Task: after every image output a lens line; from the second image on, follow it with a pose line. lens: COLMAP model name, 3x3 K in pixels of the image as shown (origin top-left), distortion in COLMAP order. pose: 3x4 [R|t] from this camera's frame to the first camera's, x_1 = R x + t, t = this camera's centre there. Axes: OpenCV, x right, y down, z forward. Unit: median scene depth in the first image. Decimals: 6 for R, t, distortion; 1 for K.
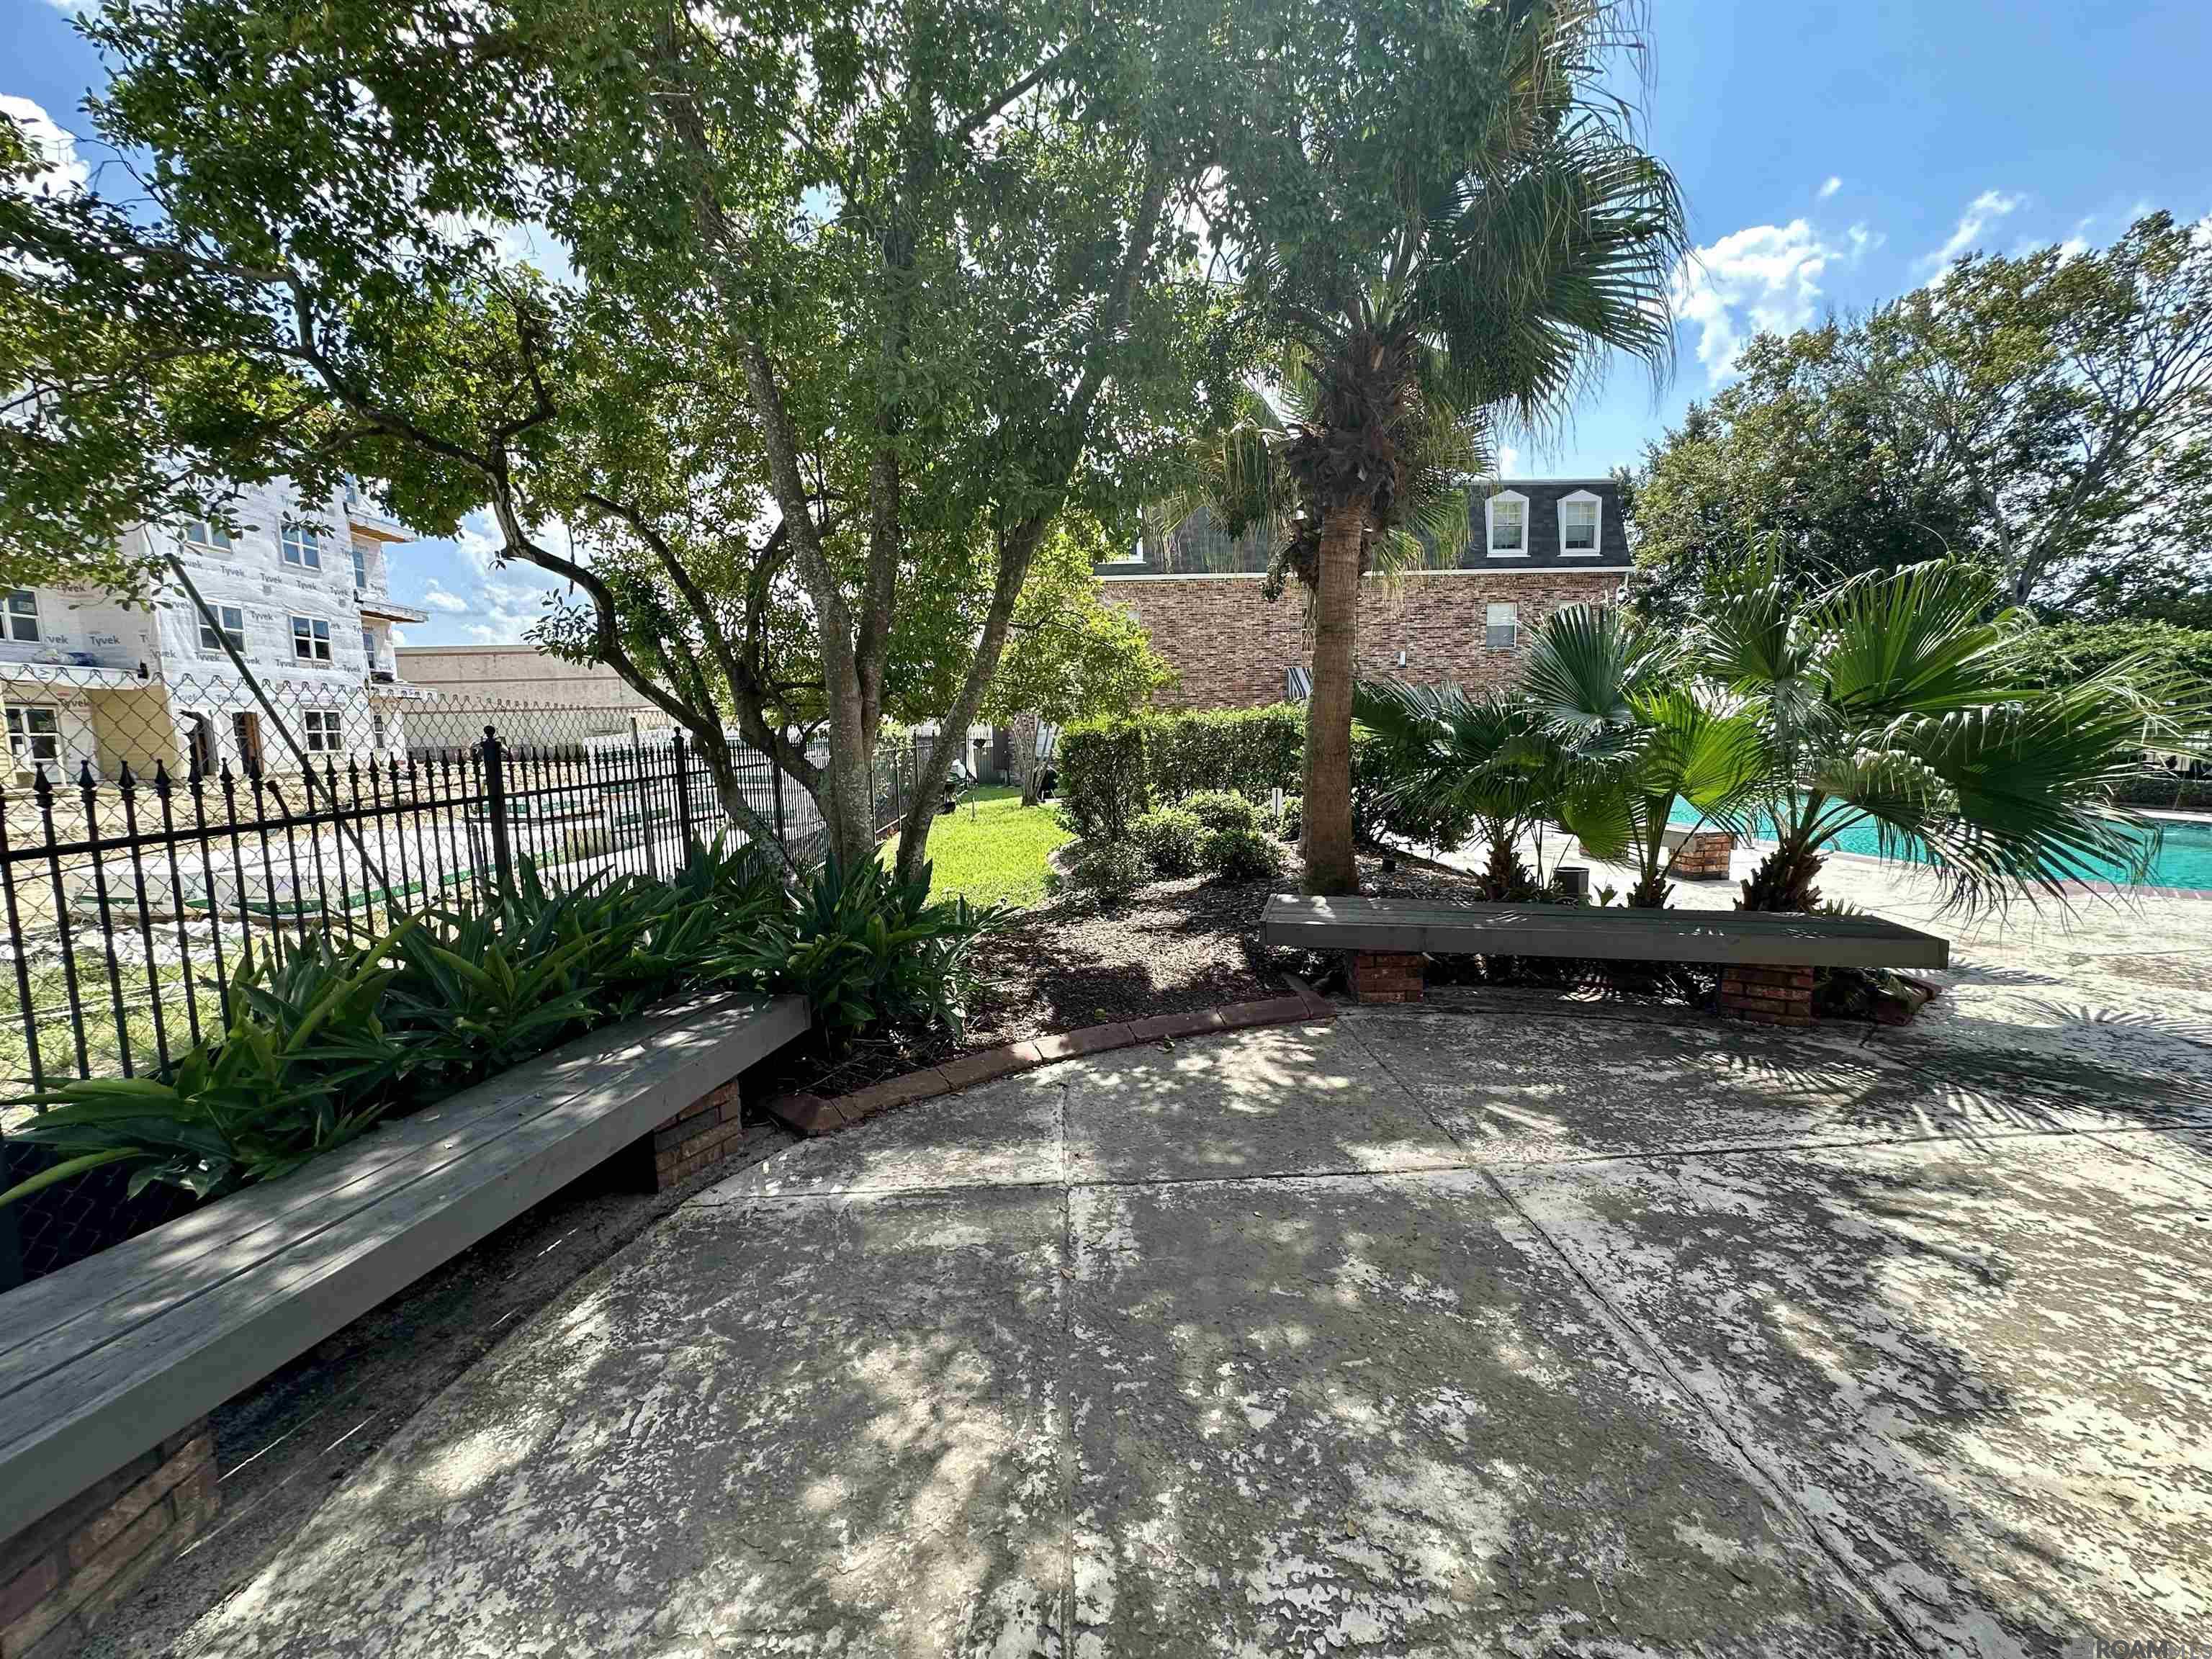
lens RADIAL K [[886.0, 0, 1093.5], [0, 886.0, 827.9], [0, 0, 1]] dist [-0.012213, 0.003678]
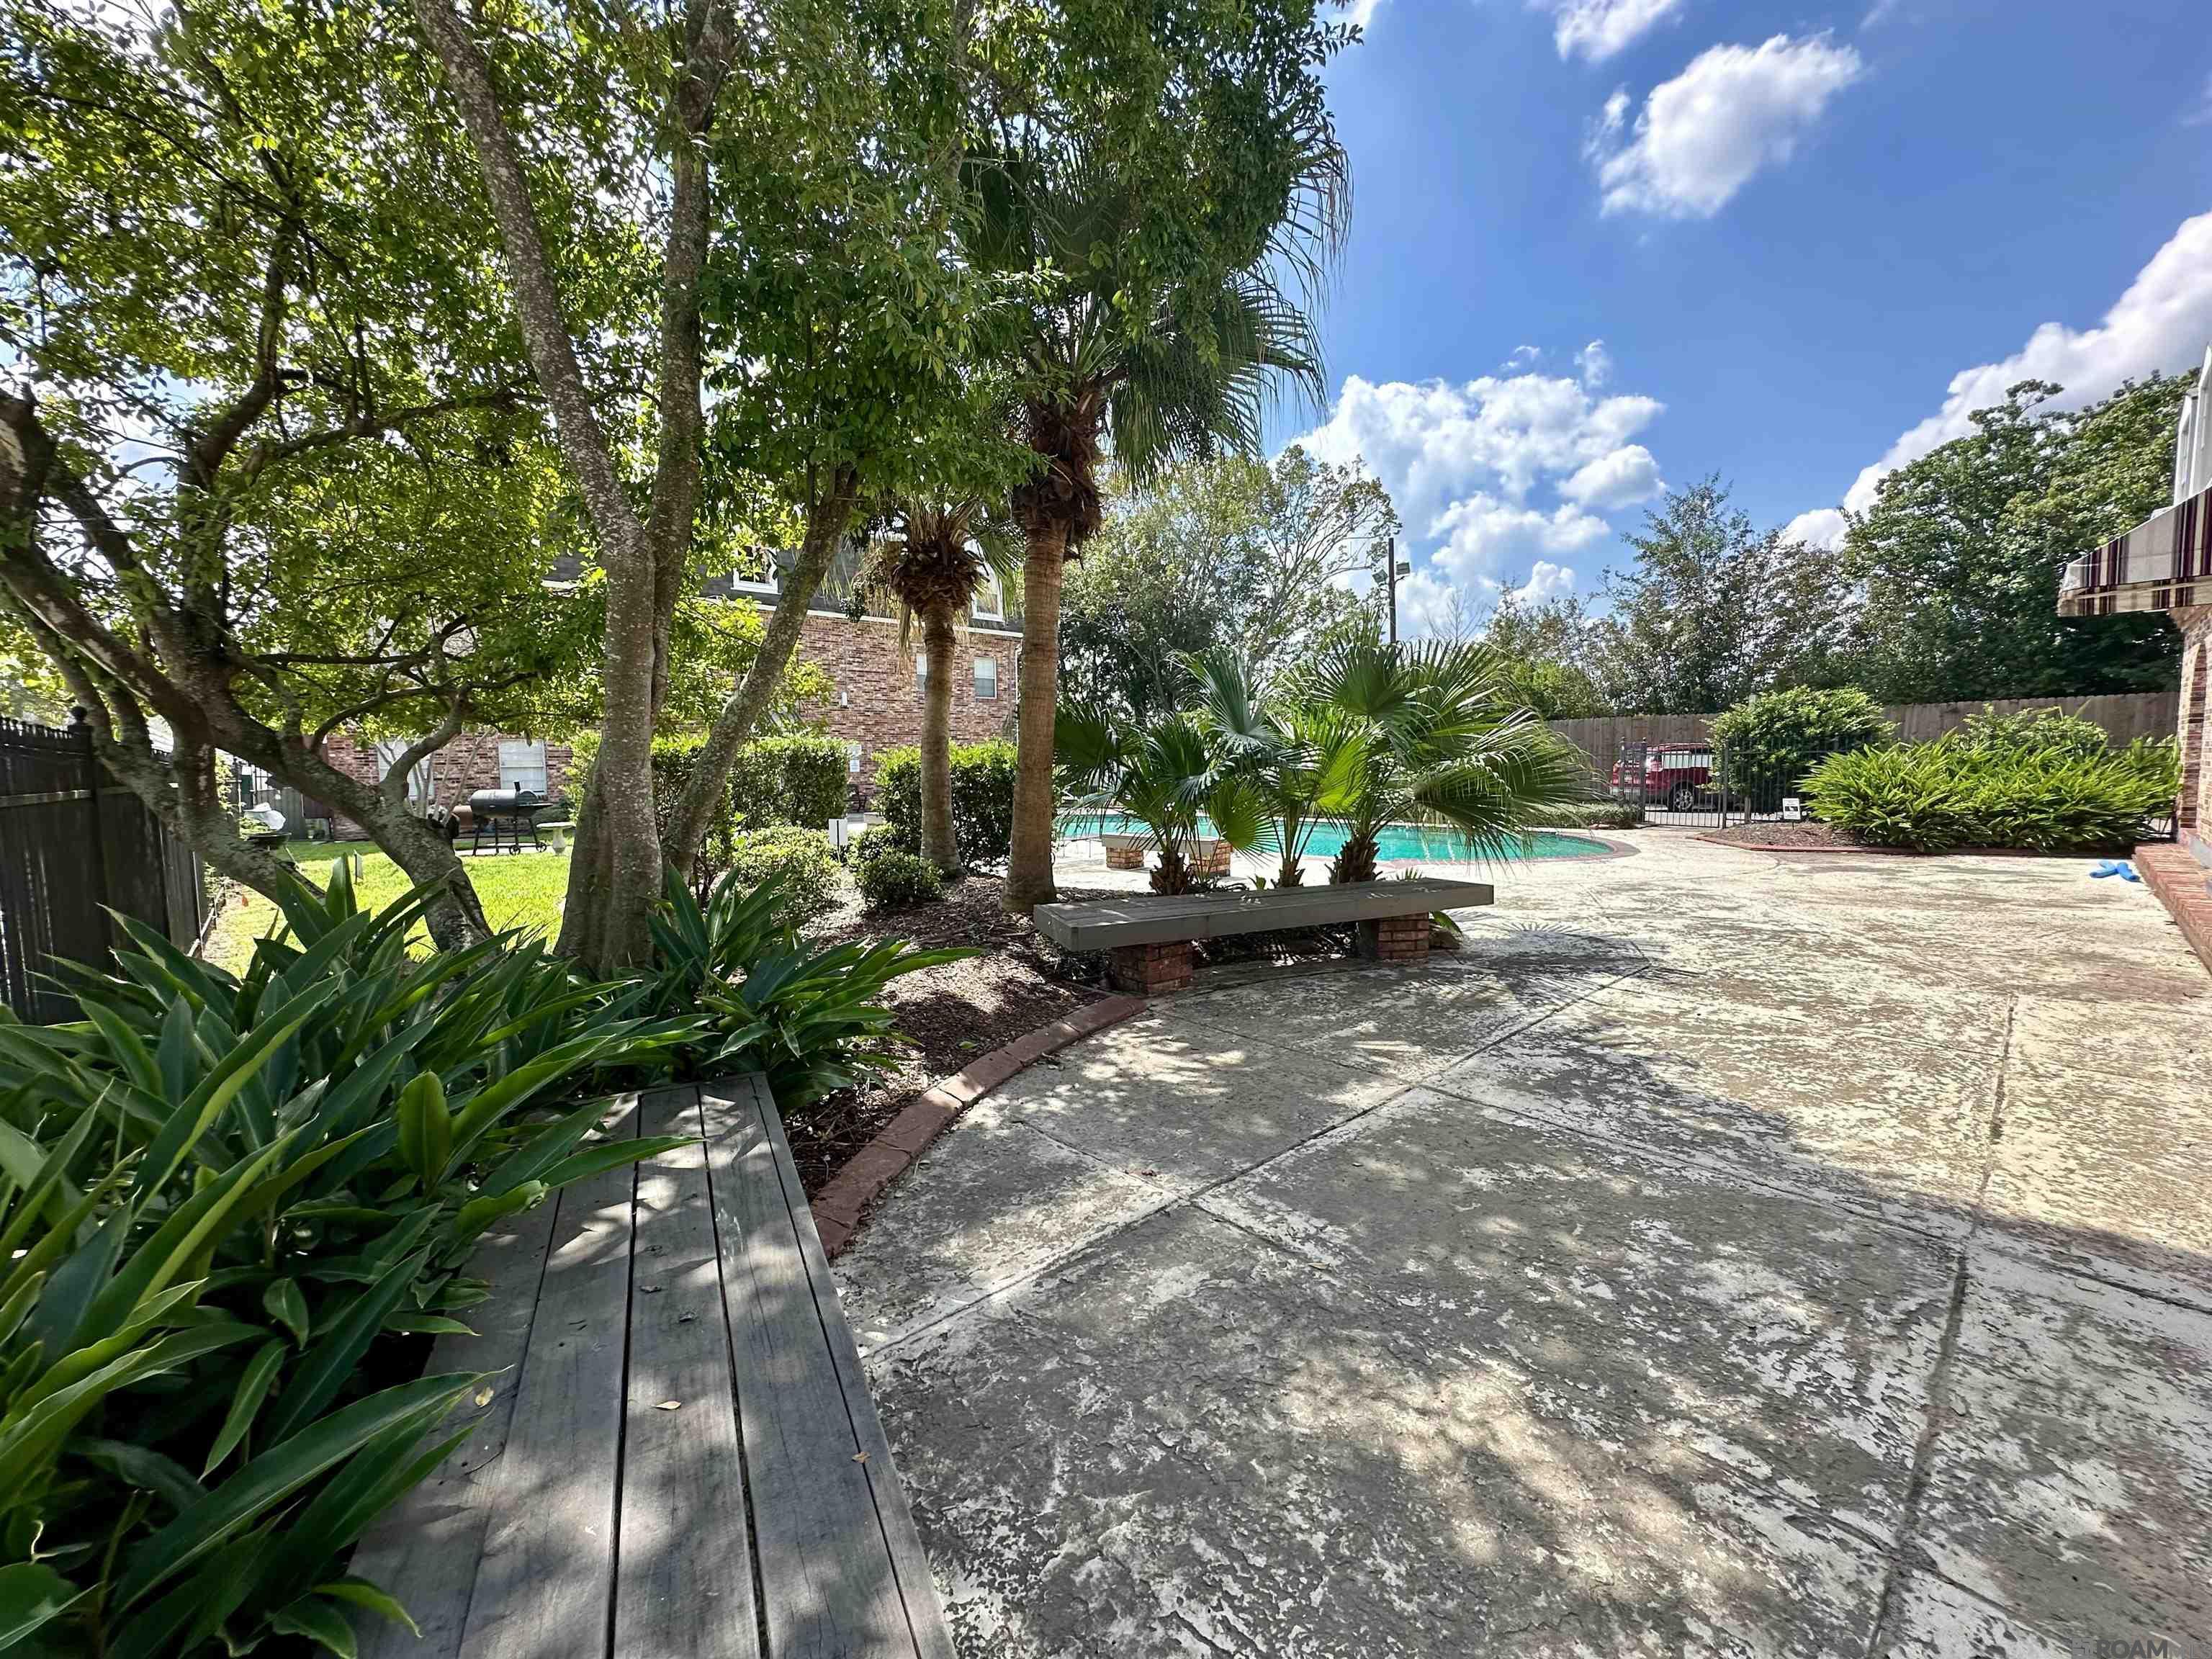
lens RADIAL K [[886.0, 0, 1093.5], [0, 886.0, 827.9], [0, 0, 1]] dist [-0.012213, 0.003678]
pose [[0.768286, -0.030570, 0.639377, -0.541046], [0.064084, 0.997514, -0.029311, 0.030136], [-0.636891, 0.063493, 0.768335, 0.261511]]
